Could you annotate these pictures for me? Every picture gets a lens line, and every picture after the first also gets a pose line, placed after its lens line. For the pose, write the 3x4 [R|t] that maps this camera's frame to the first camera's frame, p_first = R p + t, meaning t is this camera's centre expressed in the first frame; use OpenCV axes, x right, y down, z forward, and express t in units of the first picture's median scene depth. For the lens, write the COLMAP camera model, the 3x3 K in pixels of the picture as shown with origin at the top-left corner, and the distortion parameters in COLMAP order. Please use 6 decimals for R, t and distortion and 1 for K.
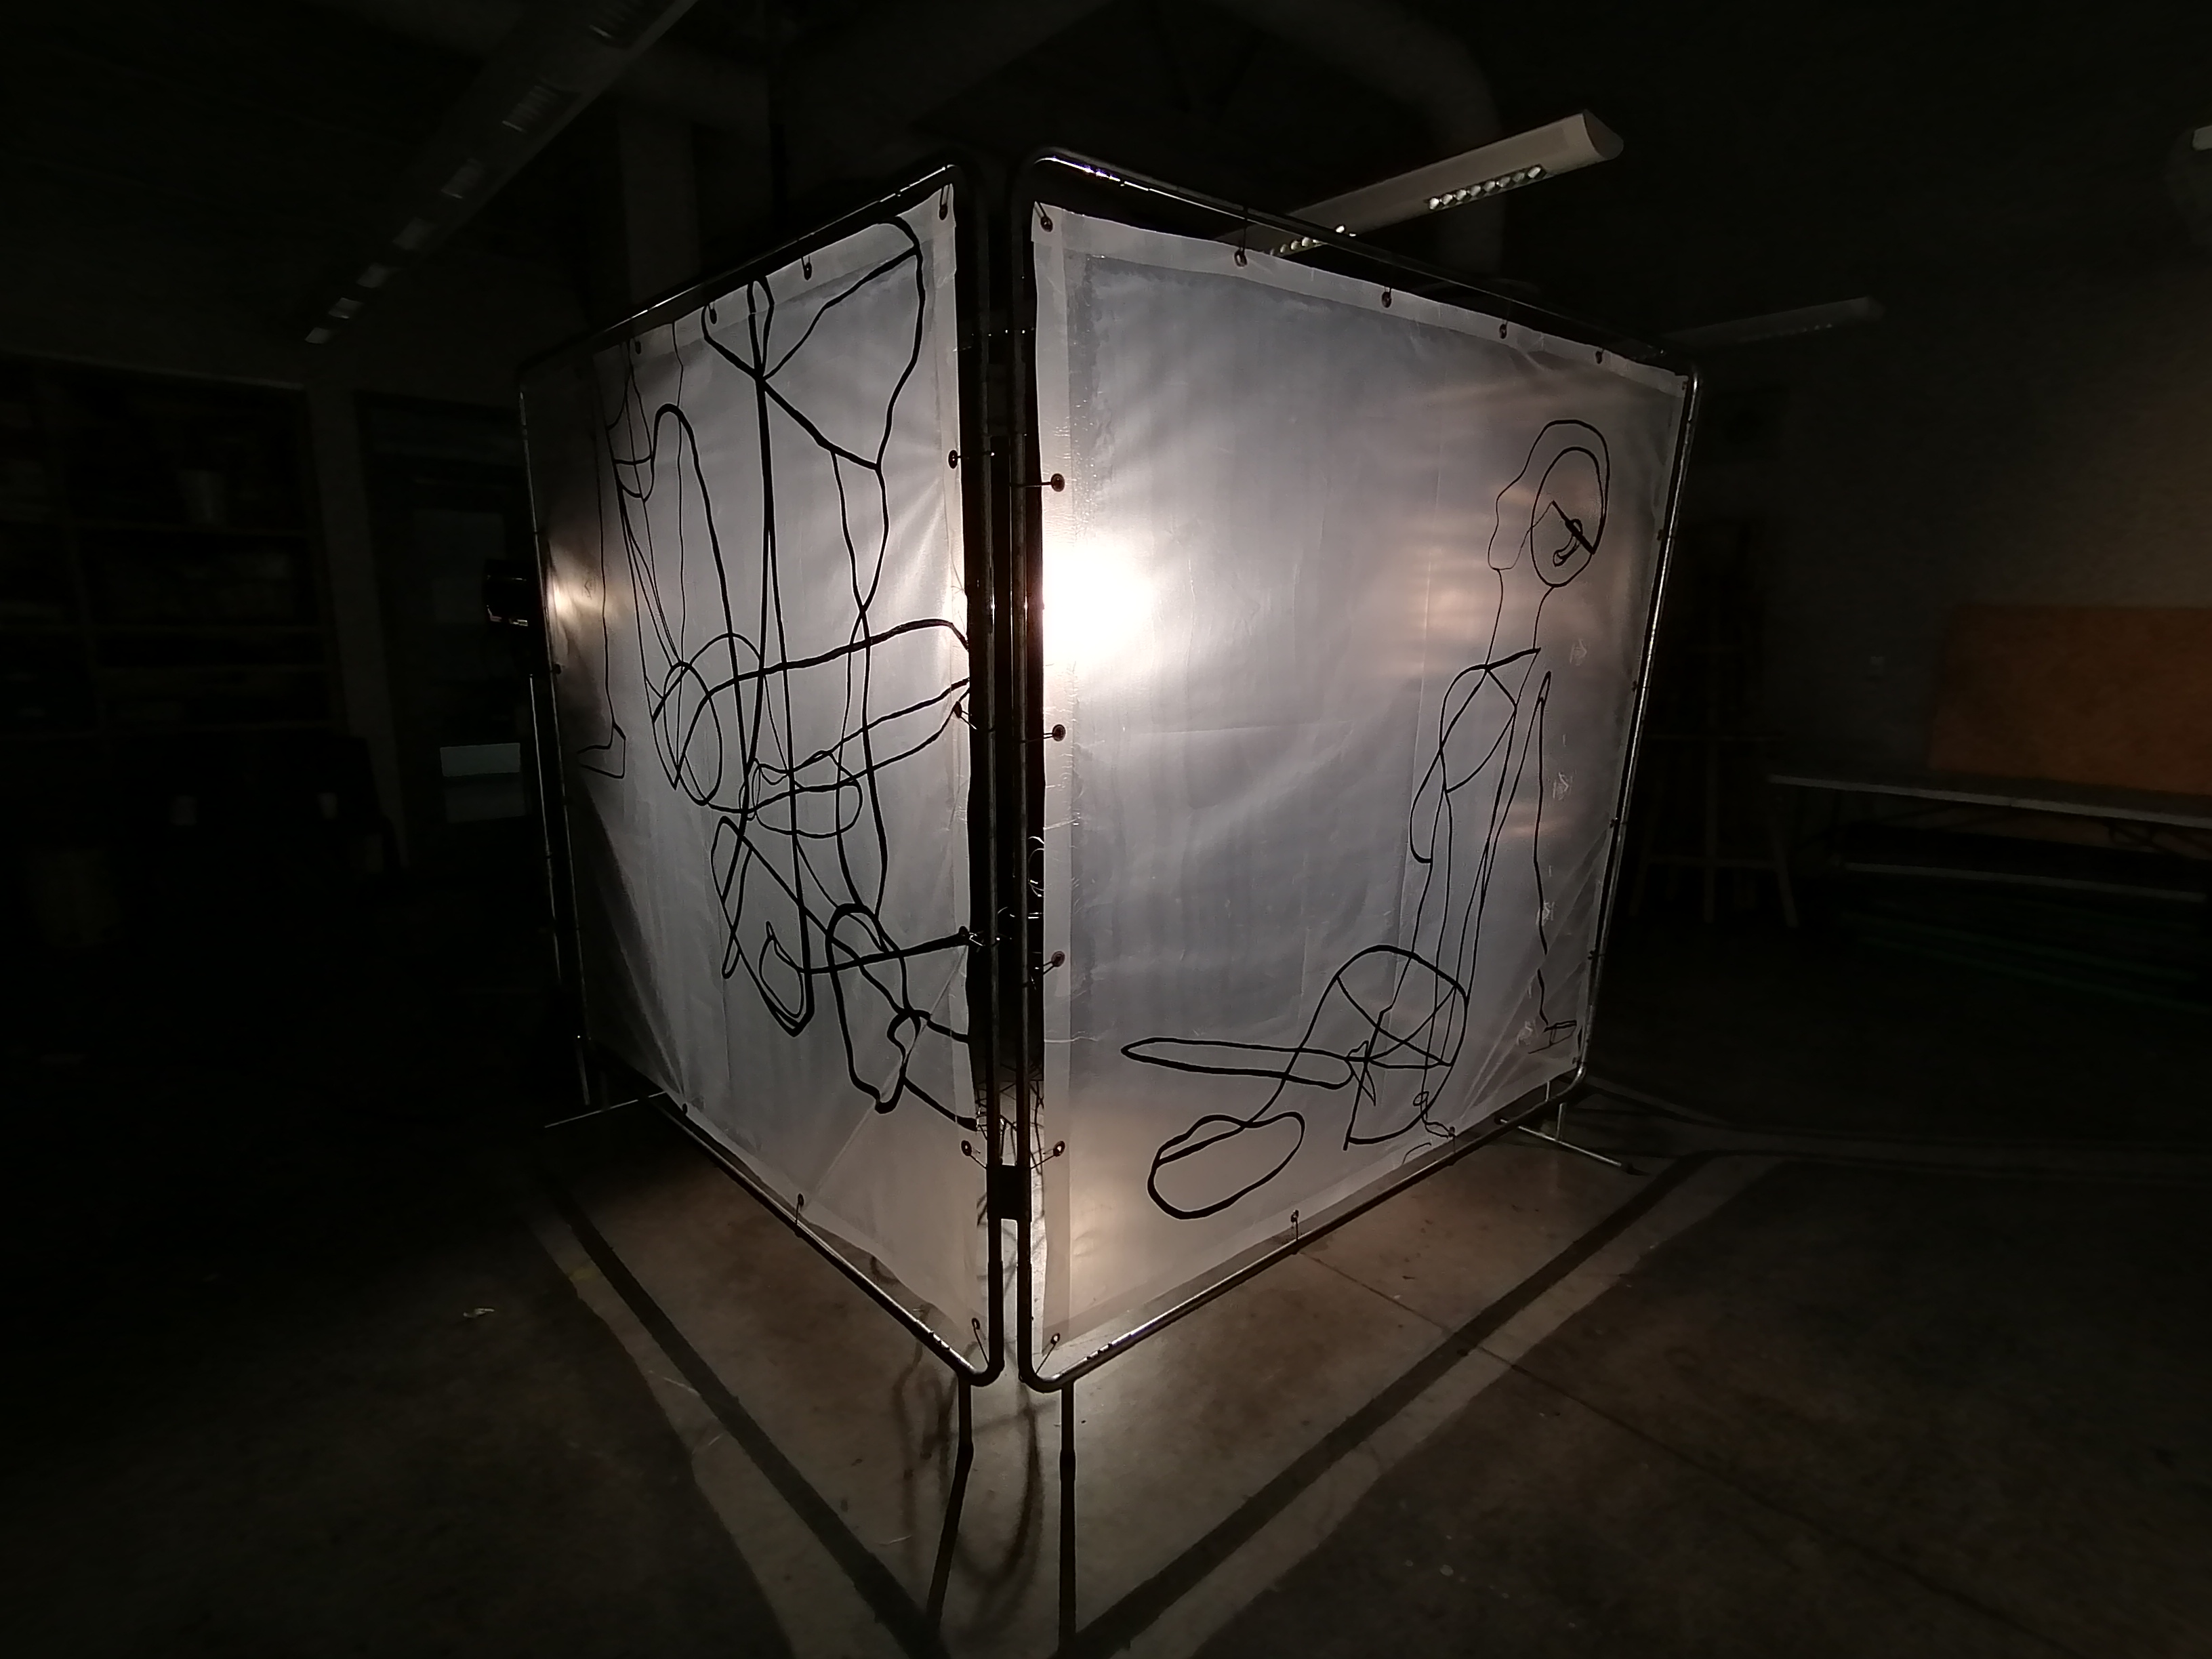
lens RADIAL K [[1158.6, 0, 1096.6], [0, 1158.6, 806.2], [0, 0, 1]] dist [0.033954, -0.029036]
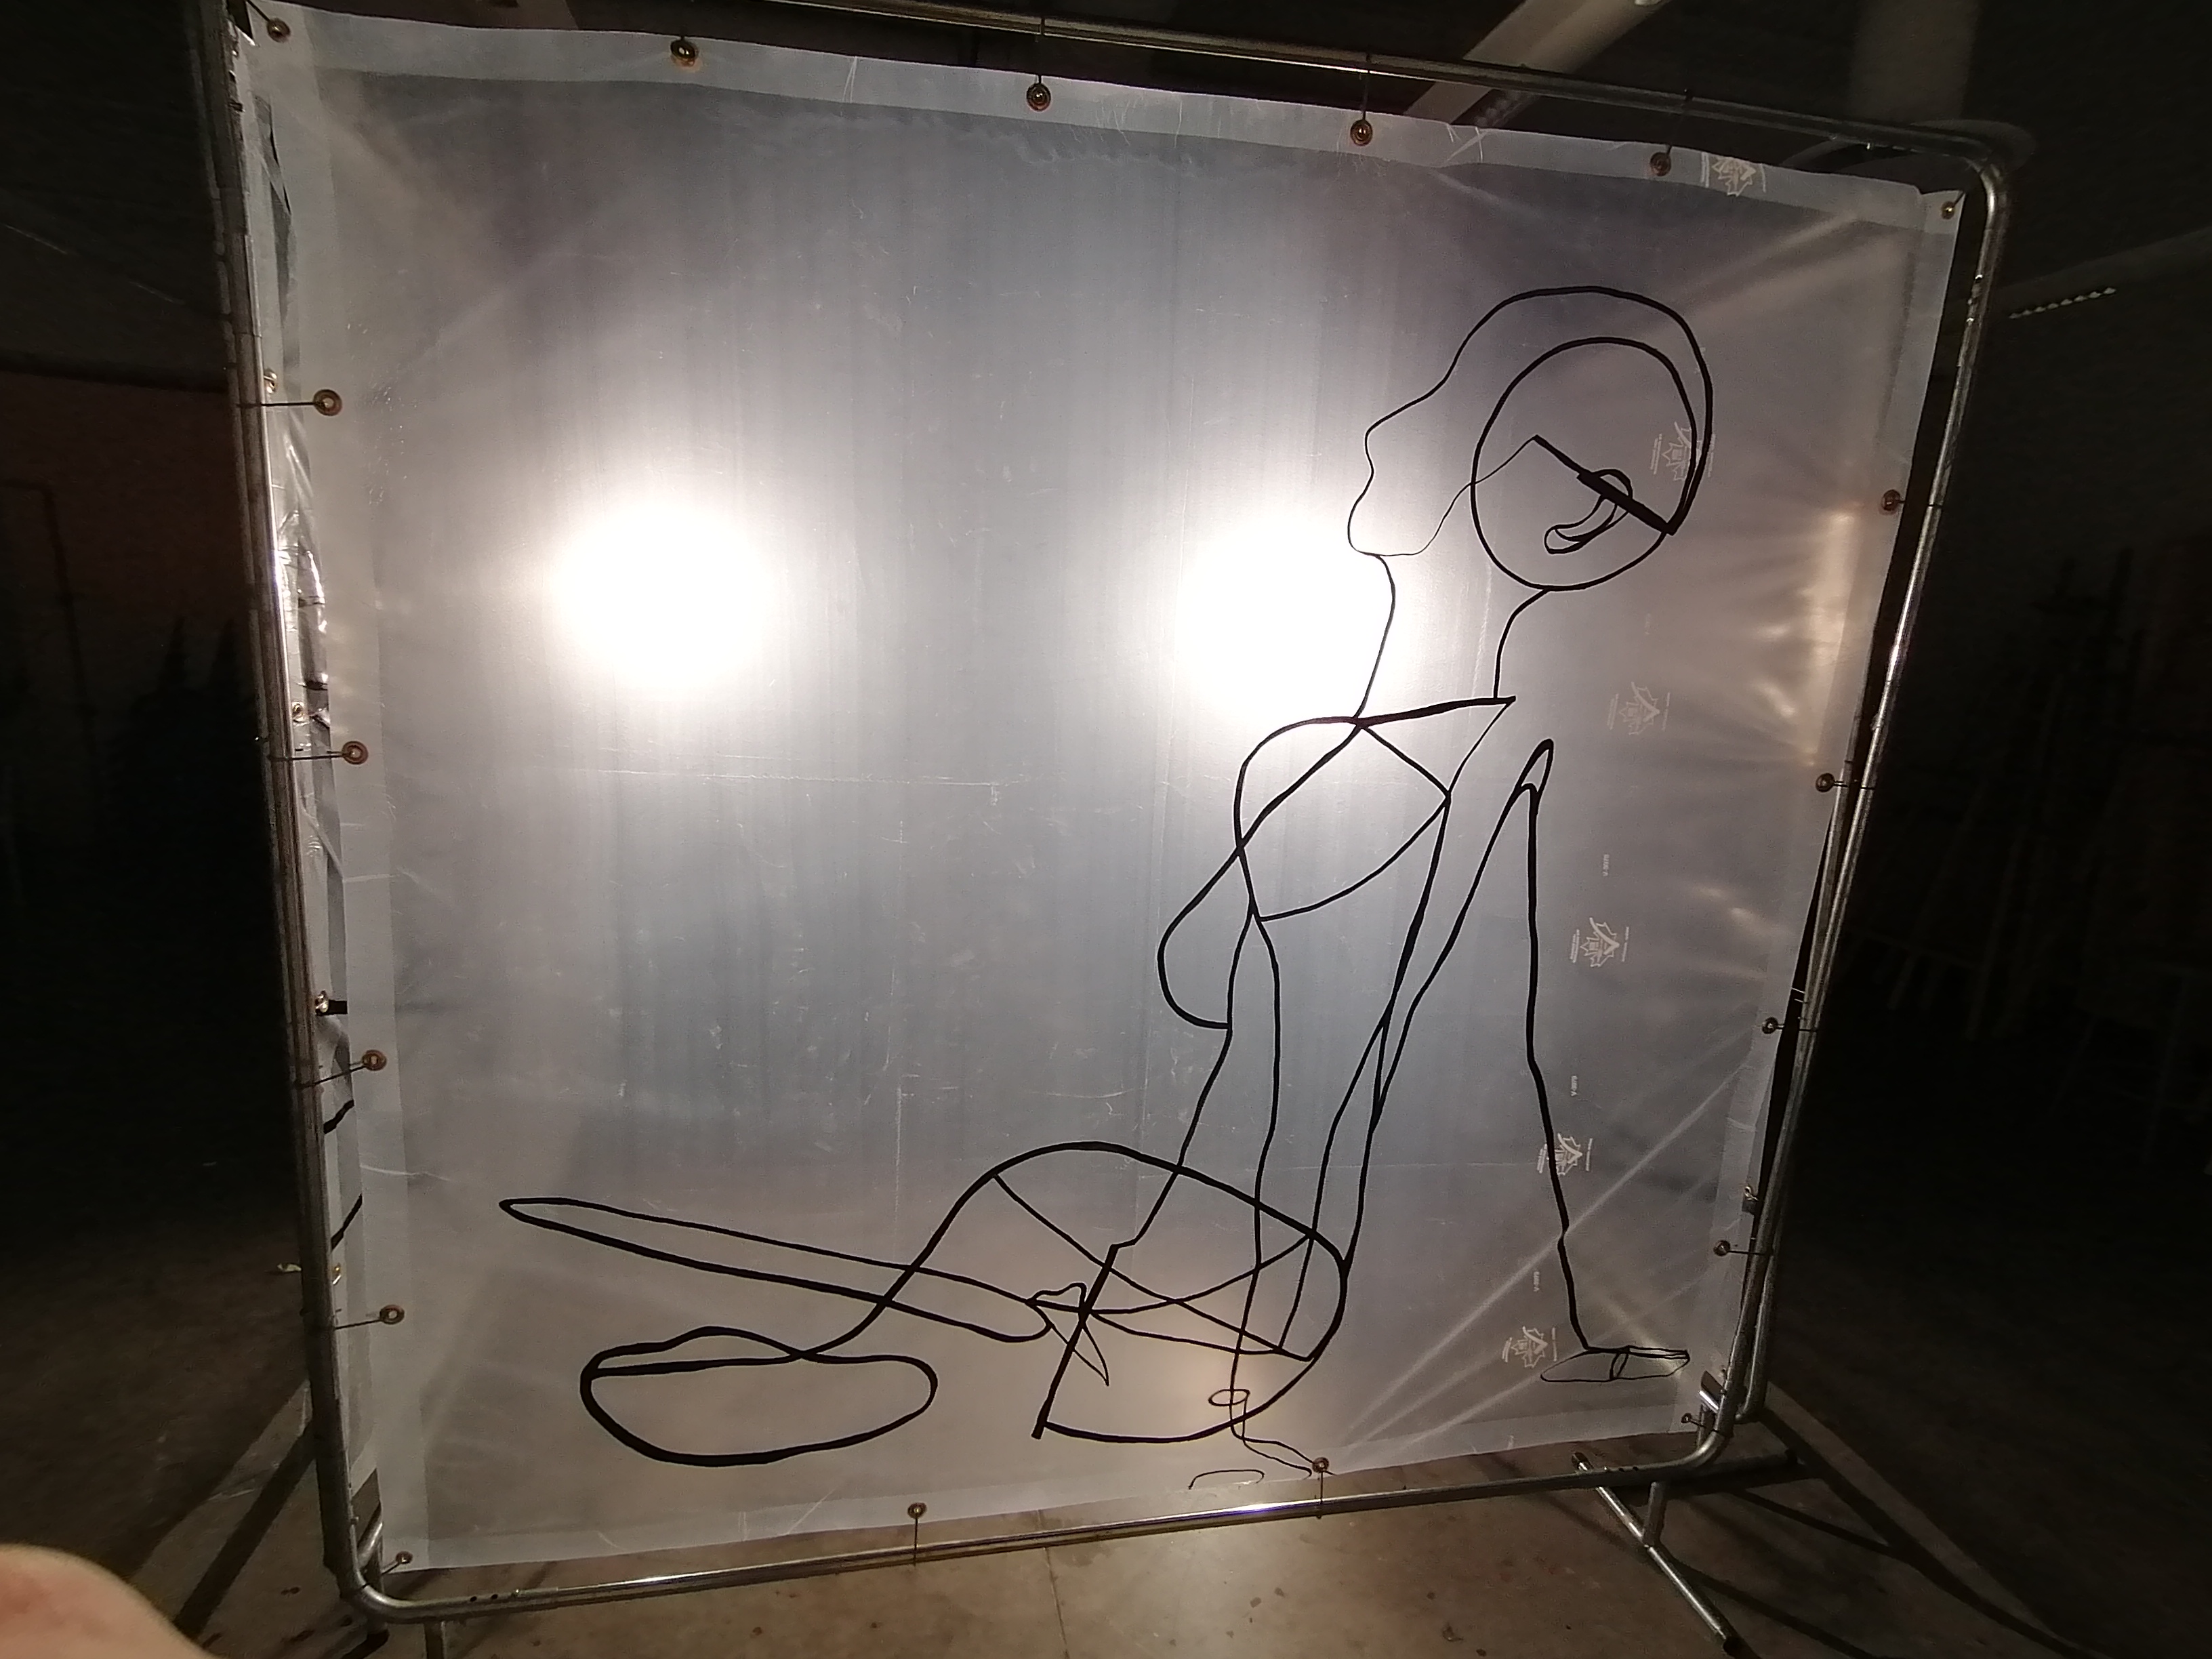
lens RADIAL K [[1158.6, 0, 1096.6], [0, 1158.6, 806.2], [0, 0, 1]] dist [0.033954, -0.029036]
pose [[0.859341, 0.116529, -0.497951, 0.525119], [-0.123715, 0.992142, 0.018676, -0.072186], [0.496214, 0.045555, 0.867004, 0.430364]]
